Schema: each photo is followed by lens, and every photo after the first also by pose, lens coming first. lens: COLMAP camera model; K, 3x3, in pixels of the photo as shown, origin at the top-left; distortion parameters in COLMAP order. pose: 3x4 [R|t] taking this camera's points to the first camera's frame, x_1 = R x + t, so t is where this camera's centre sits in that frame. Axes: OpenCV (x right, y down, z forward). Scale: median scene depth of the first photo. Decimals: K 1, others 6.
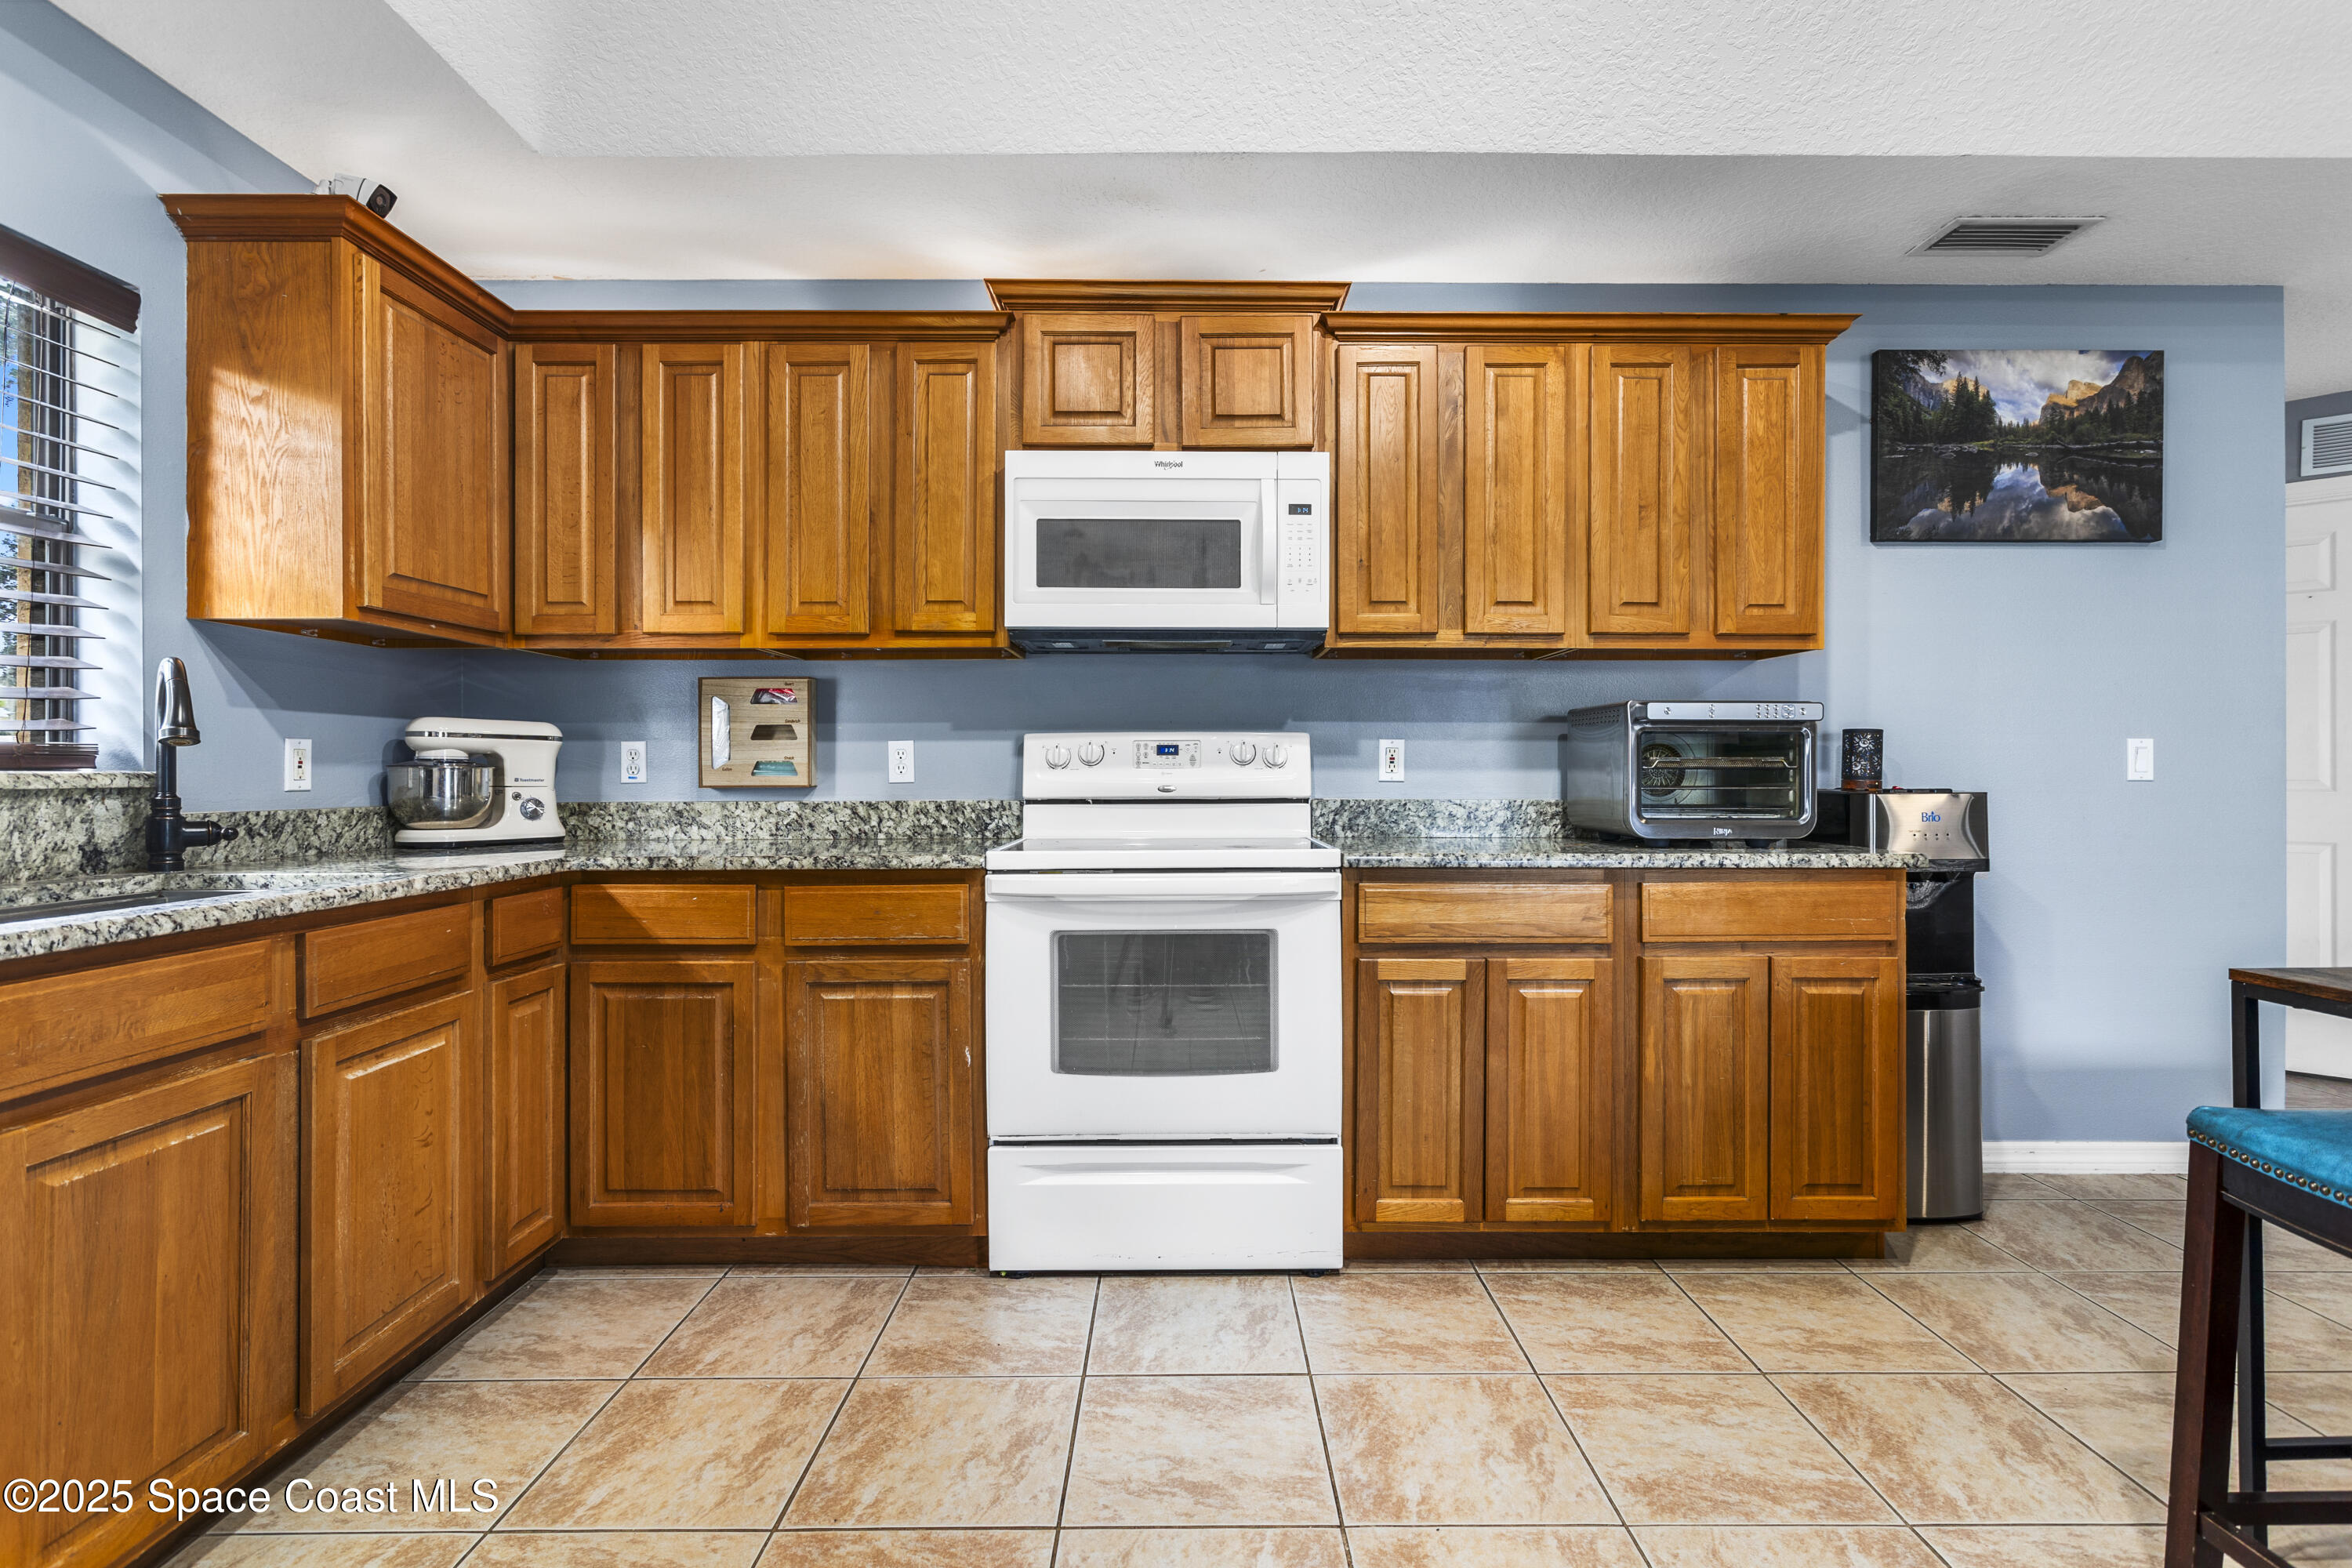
lens RADIAL K [[1128.4, 0, 1188.6], [0, 1128.4, 769.7], [0, 0, 1]] dist [0.000663, 0.003603]
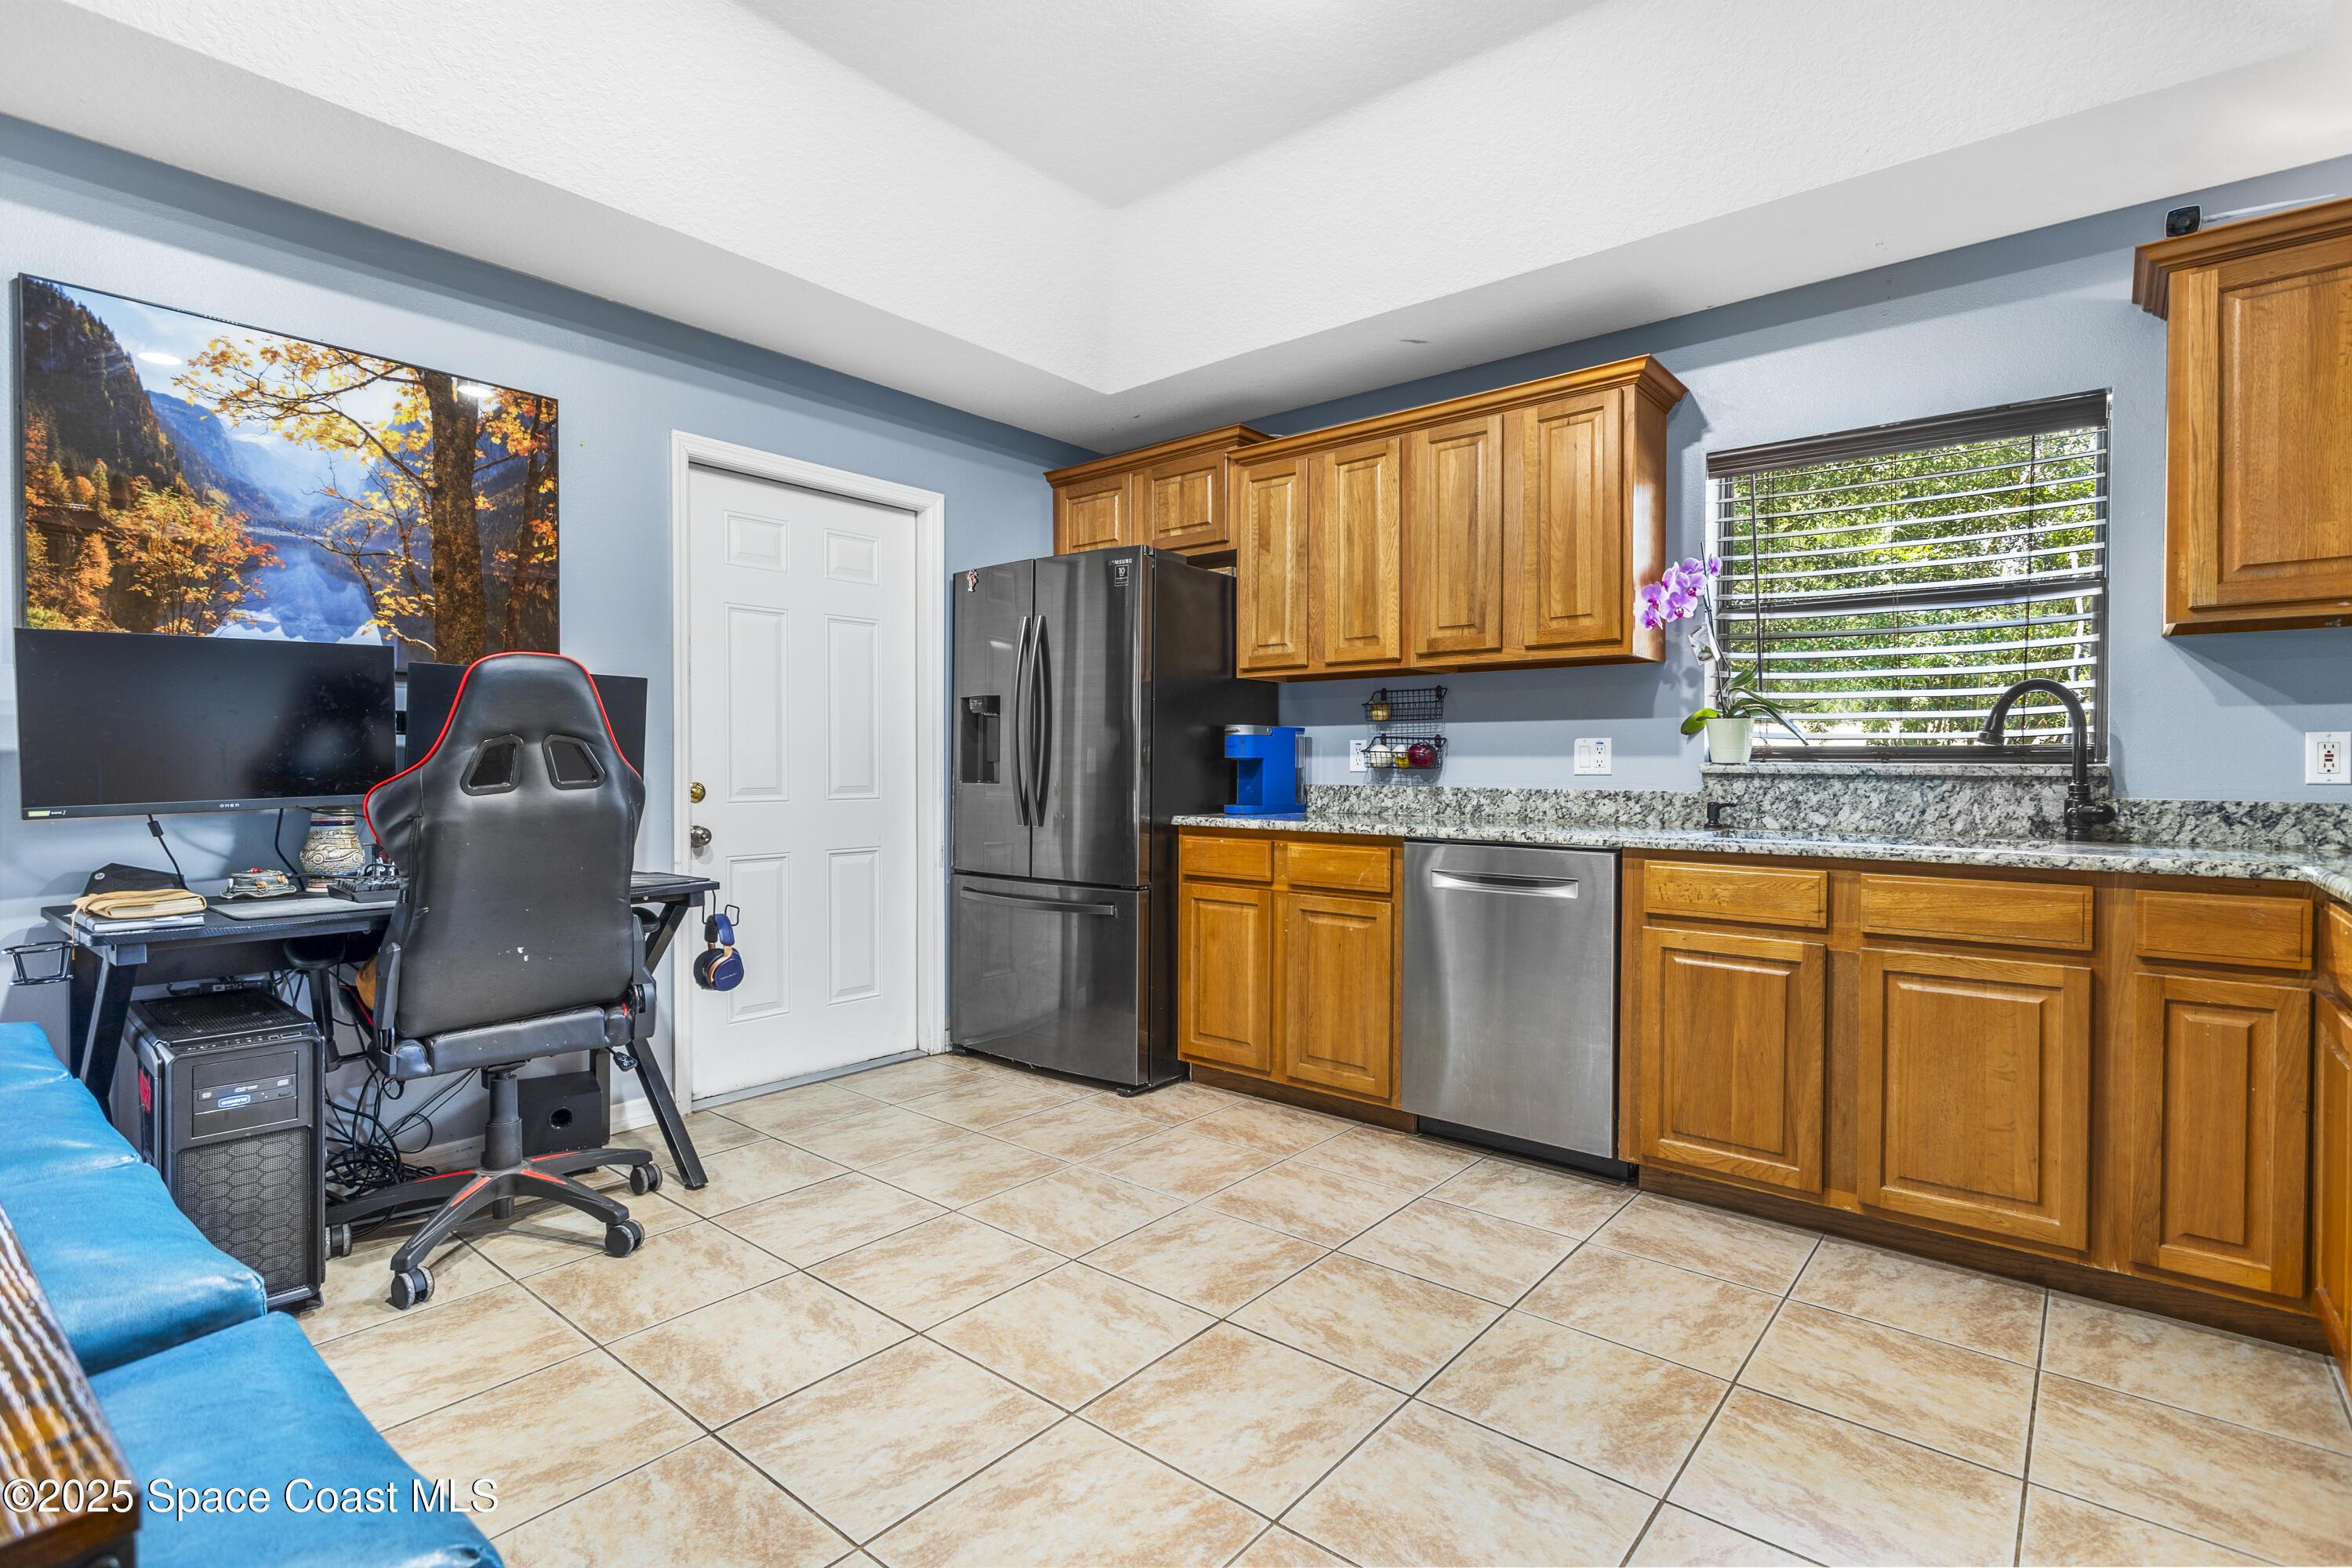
lens RADIAL K [[1128.4, 0, 1177.8], [0, 1128.4, 783.5], [0, 0, 1]] dist [0.000663, 0.003603]
pose [[-0.648547, 0.012045, -0.761080, 0.638360], [-0.000807, 0.999863, 0.016512, 0.002307], [0.761175, 0.011323, -0.648448, 0.893558]]
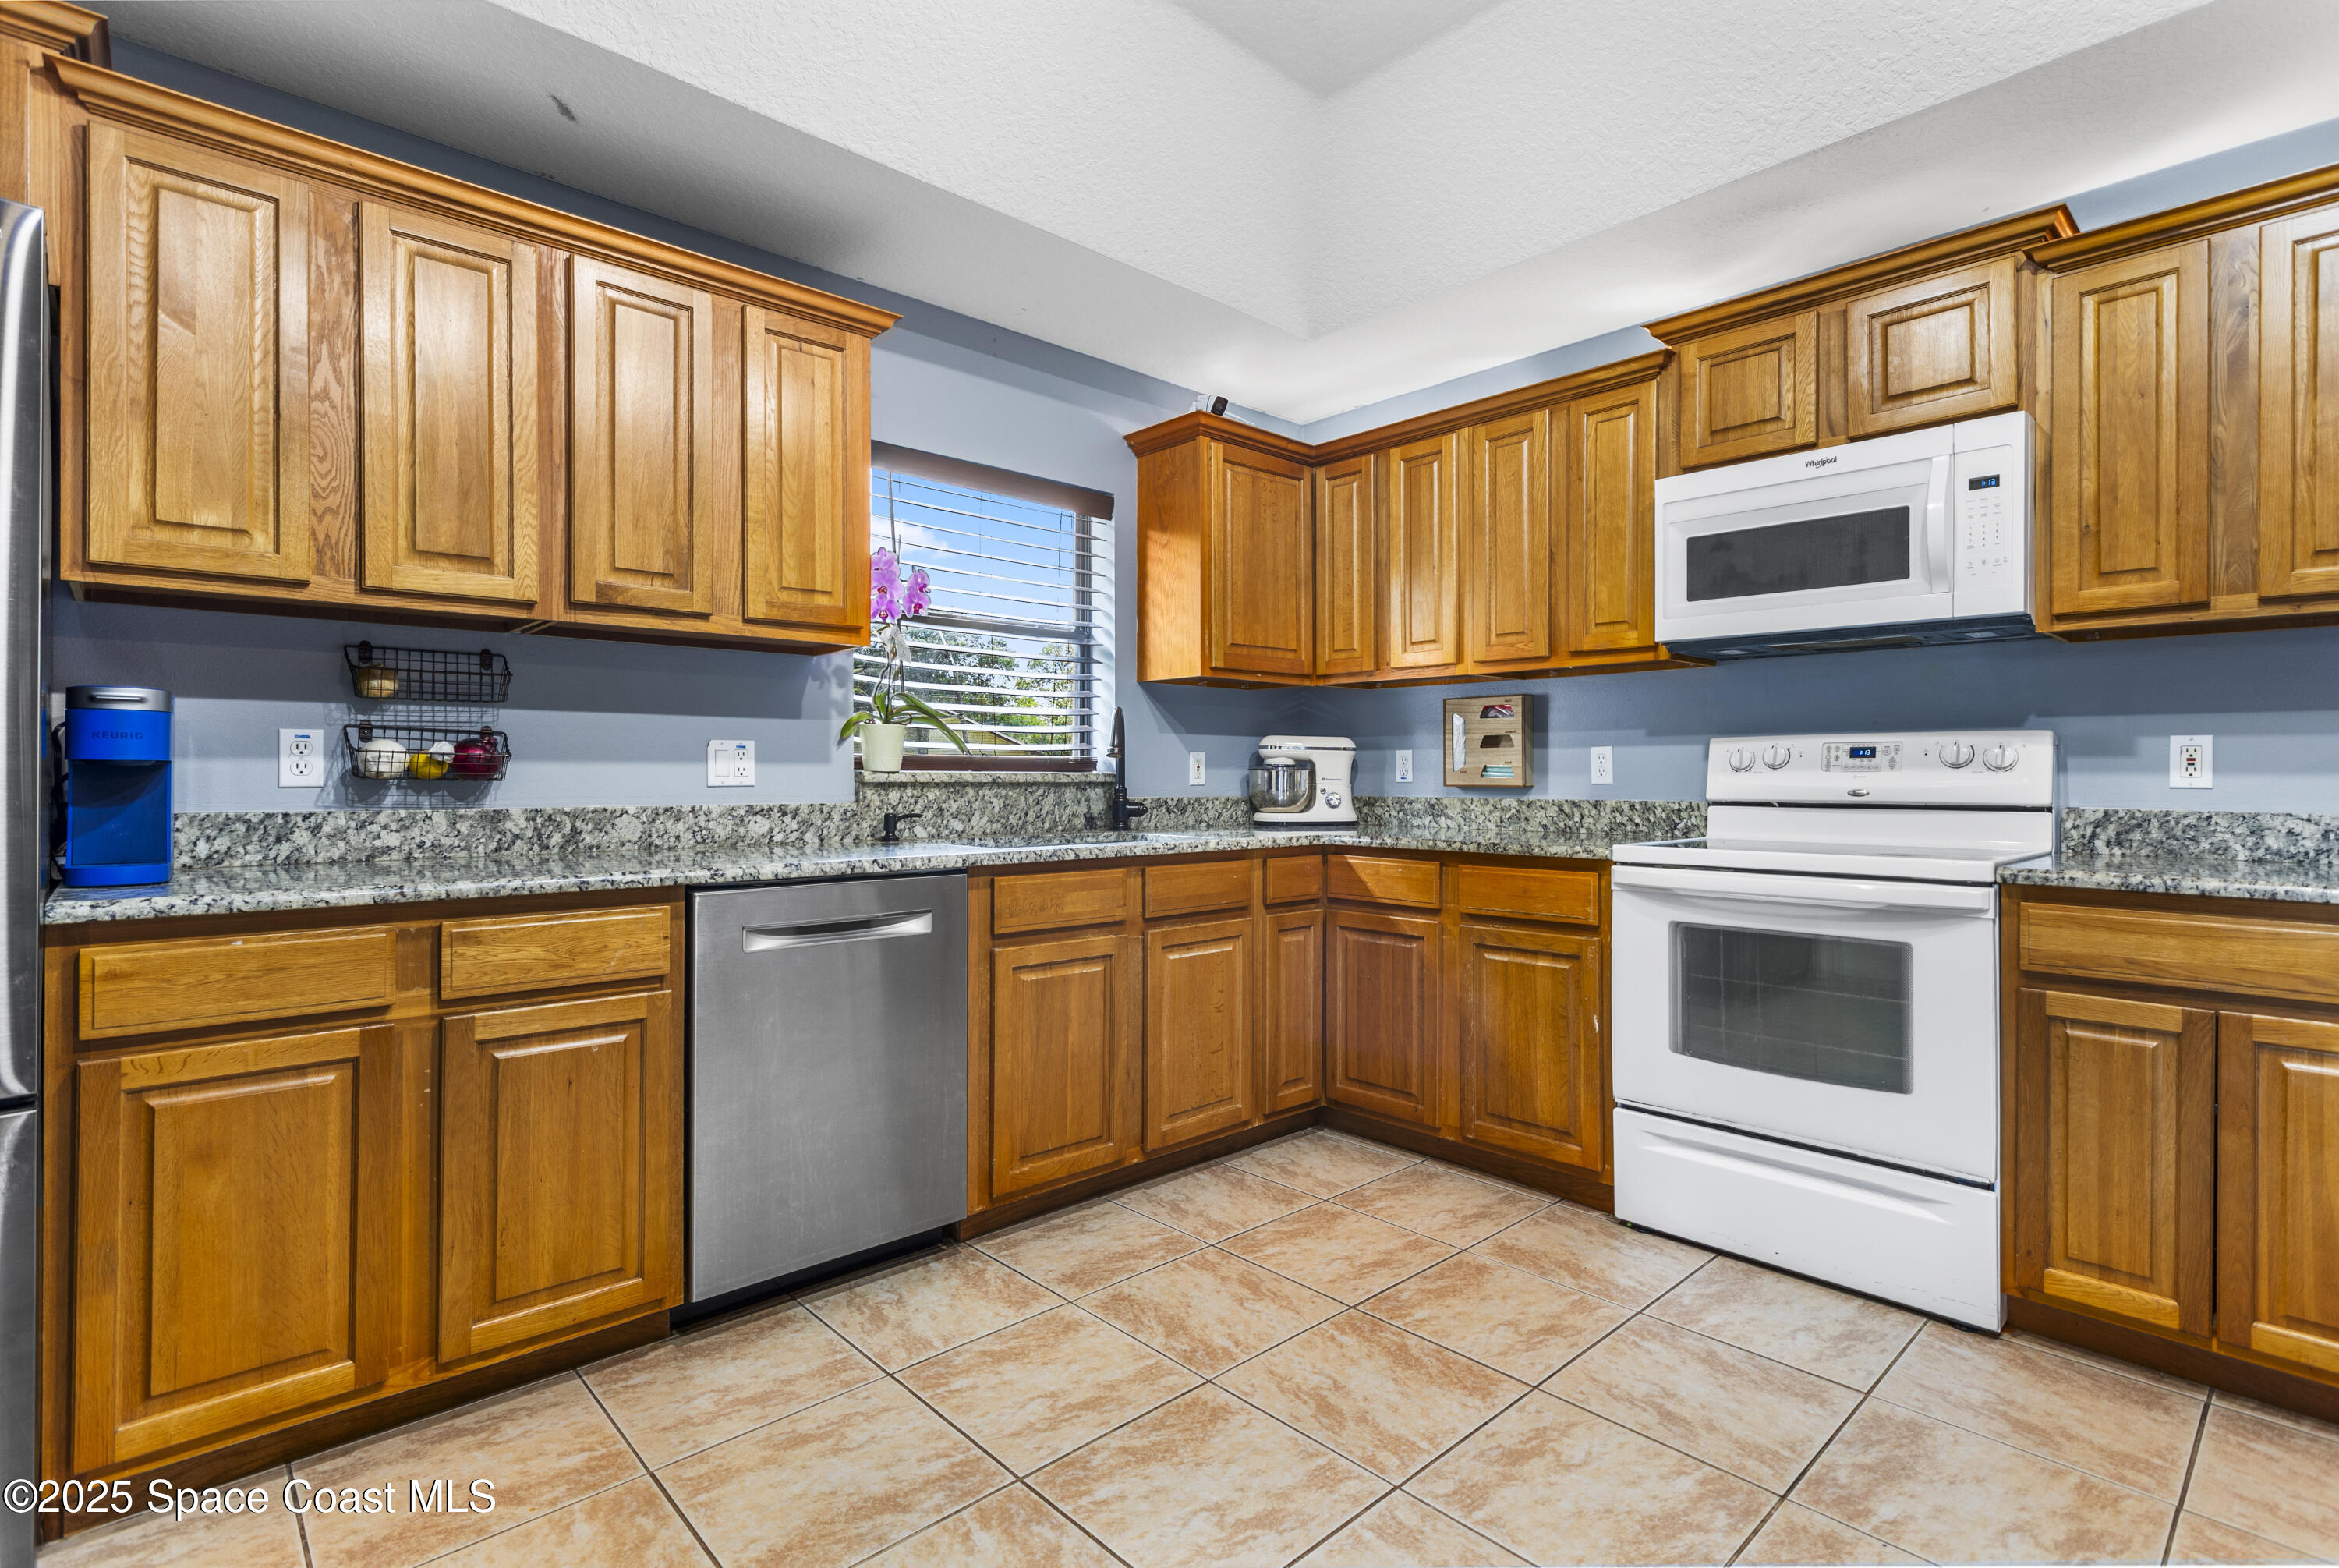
lens RADIAL K [[1122.2, 0, 1184.8], [0, 1122.2, 774.2], [0, 0, 1]] dist [0.000663, 0.003603]
pose [[0.680342, 0.003168, -0.732888, 0.352316], [-0.000950, 0.999994, 0.003441, -0.002000], [0.732894, -0.001645, 0.680340, -0.077338]]
